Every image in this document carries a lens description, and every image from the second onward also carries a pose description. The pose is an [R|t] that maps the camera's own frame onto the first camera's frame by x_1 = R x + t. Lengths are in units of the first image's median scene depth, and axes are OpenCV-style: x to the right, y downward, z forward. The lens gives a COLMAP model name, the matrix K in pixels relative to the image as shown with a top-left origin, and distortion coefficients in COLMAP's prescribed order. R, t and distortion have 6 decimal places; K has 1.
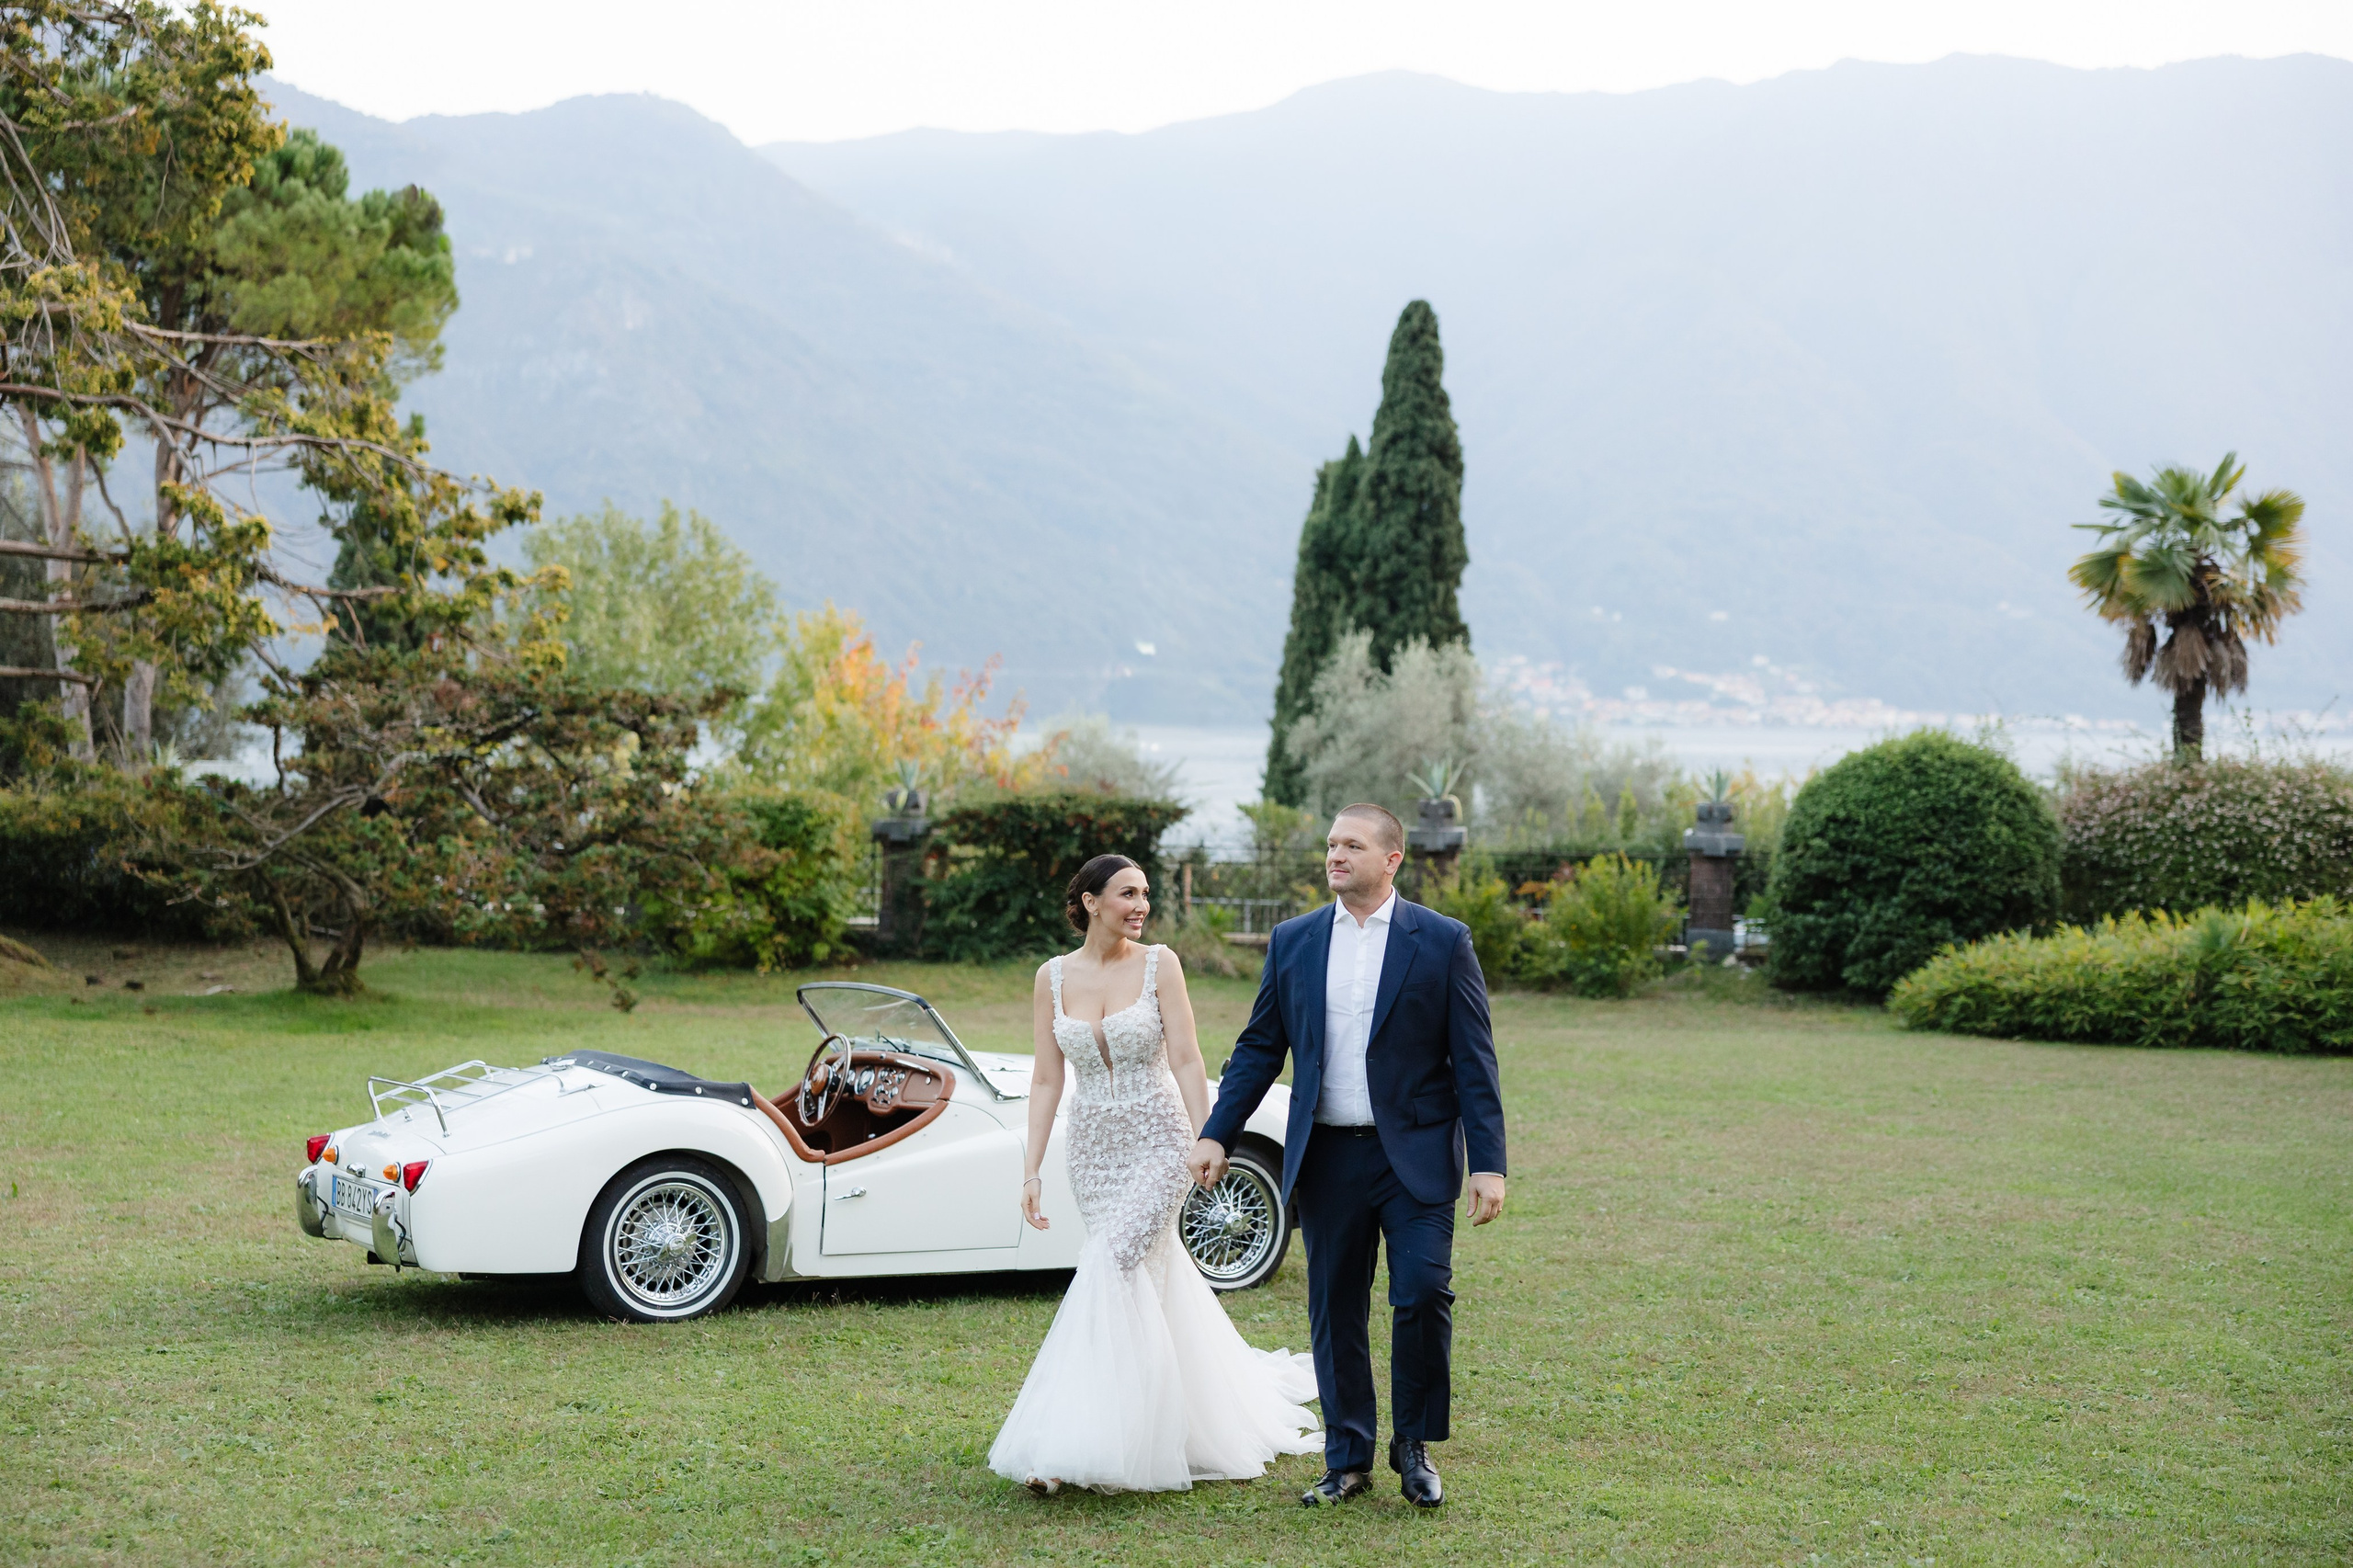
lens RADIAL K [[3325.5, 0, 1176.7], [0, 3325.5, 657.2], [0, 0, 1]] dist [0.000619, 0.095584]
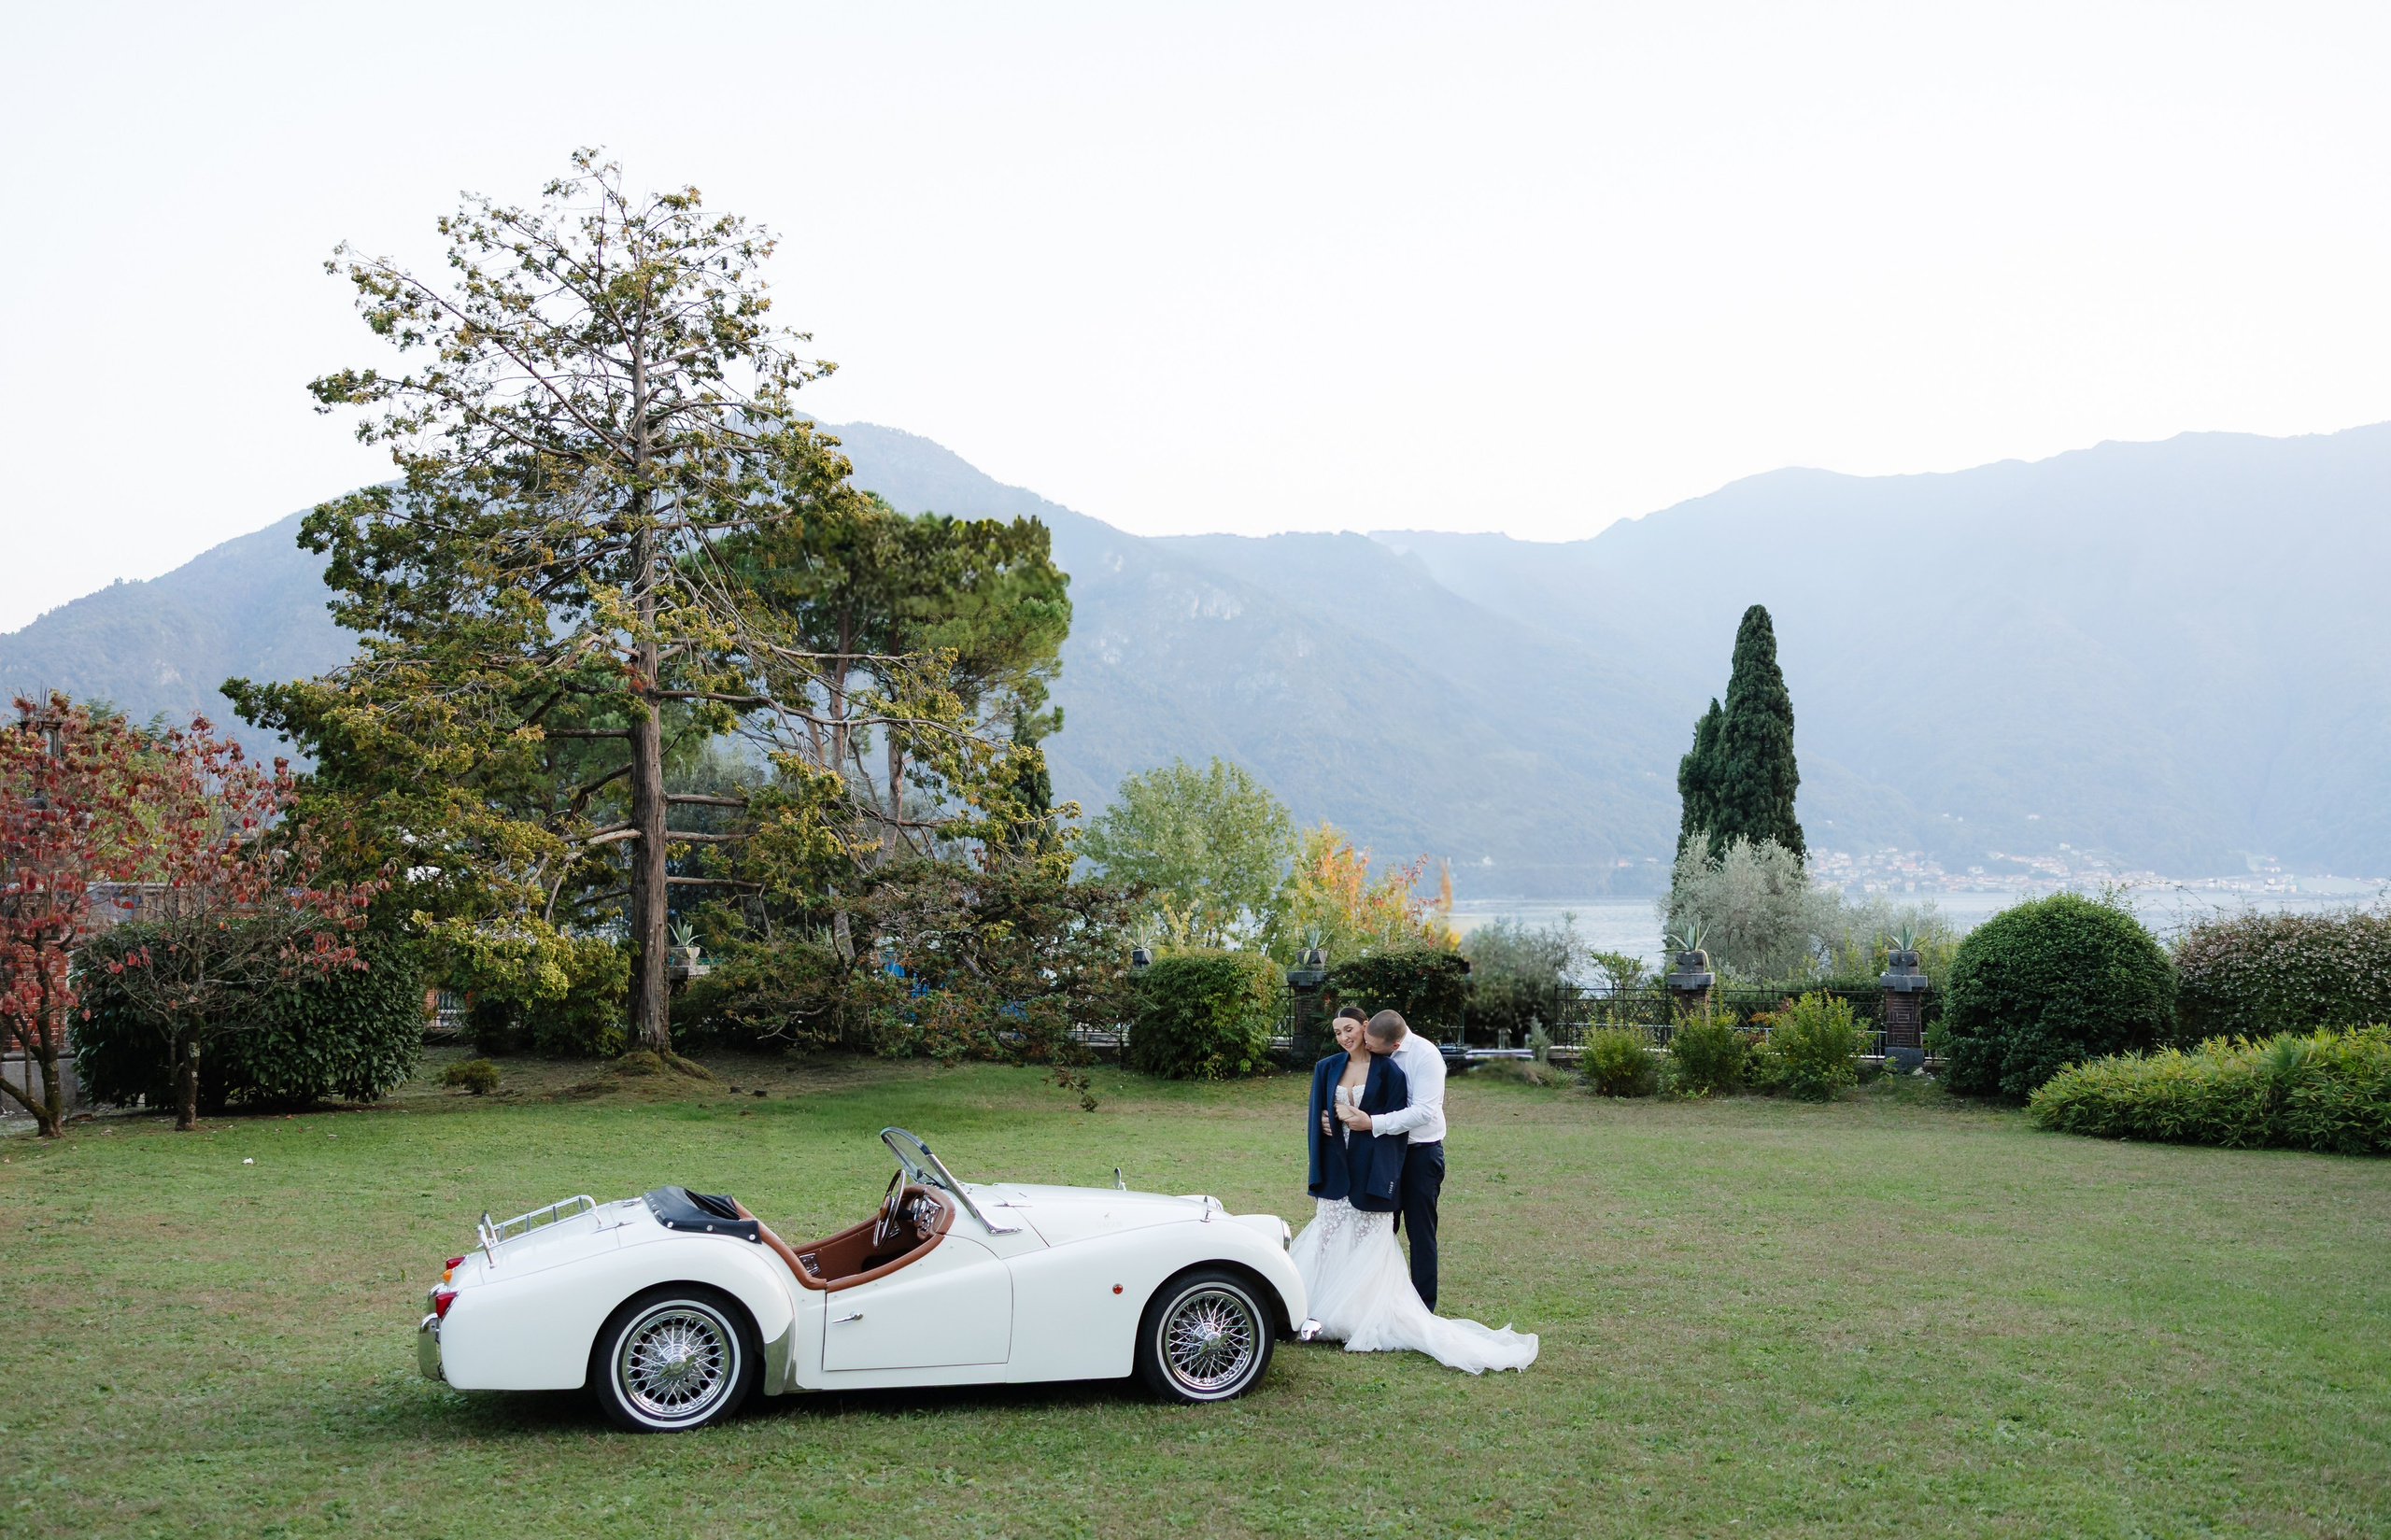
lens RADIAL K [[2027.0, 0, 1264.8], [0, 2027.0, 695.1], [0, 0, 1]] dist [0.006654, 0.010853]
pose [[0.975556, -0.041278, -0.215840, 0.096401], [0.023761, 0.996255, -0.083133, 0.002822], [0.218463, 0.075972, 0.972883, 0.148585]]
